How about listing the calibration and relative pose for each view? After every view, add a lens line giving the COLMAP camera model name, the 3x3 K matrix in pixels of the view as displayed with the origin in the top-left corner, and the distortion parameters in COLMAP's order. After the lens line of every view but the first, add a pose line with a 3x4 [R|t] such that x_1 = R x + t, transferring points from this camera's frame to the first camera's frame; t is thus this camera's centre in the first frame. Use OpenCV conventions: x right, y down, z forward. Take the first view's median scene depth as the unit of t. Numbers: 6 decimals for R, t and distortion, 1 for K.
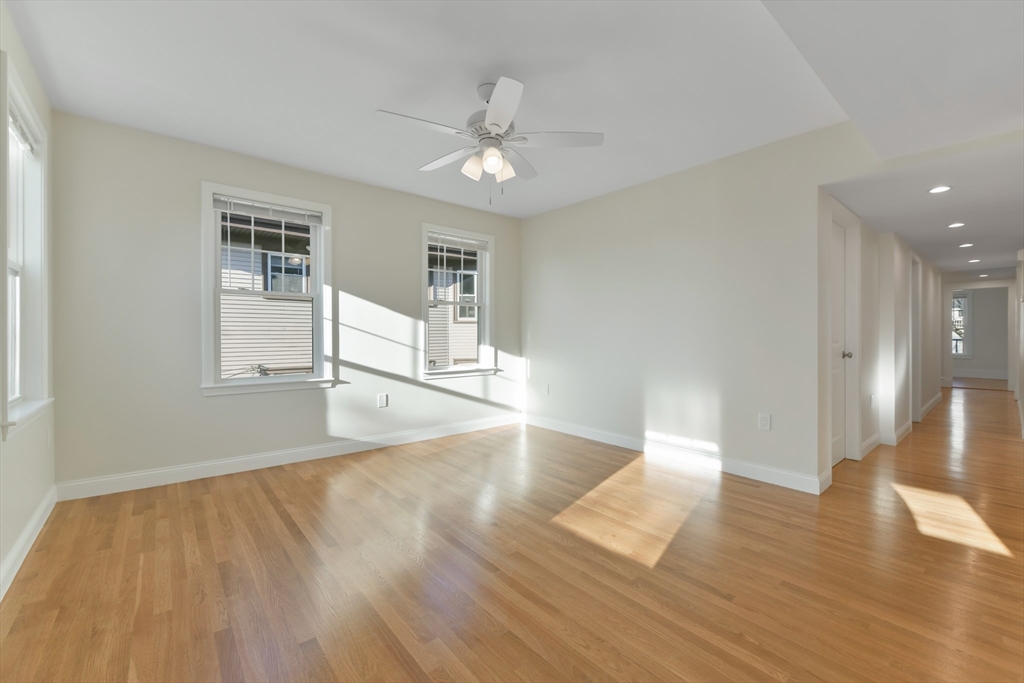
lens RADIAL K [[425.5, 0, 512.7], [0, 425.5, 335.6], [0, 0, 1]] dist [-0.001375, 0.000394]
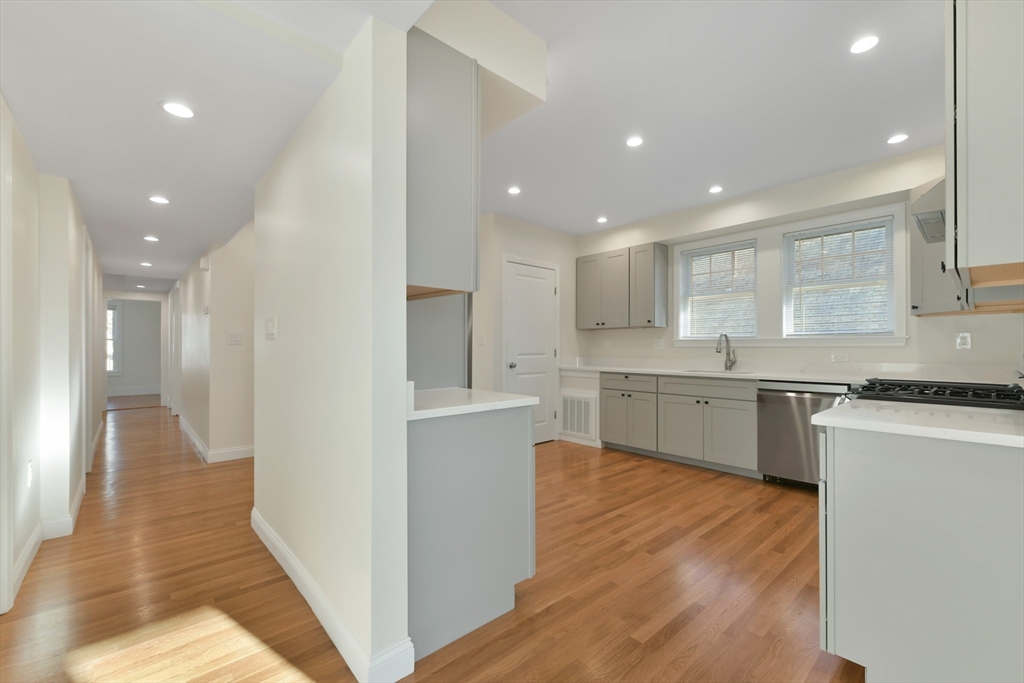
lens RADIAL K [[425.5, 0, 516.5], [0, 425.5, 346.3], [0, 0, 1]] dist [-0.001375, 0.000394]
pose [[-0.034256, 0.008771, 0.999375, 0.298272], [0.001485, 0.999961, -0.008725, -0.000098], [-0.999412, 0.001186, -0.034268, 0.416921]]
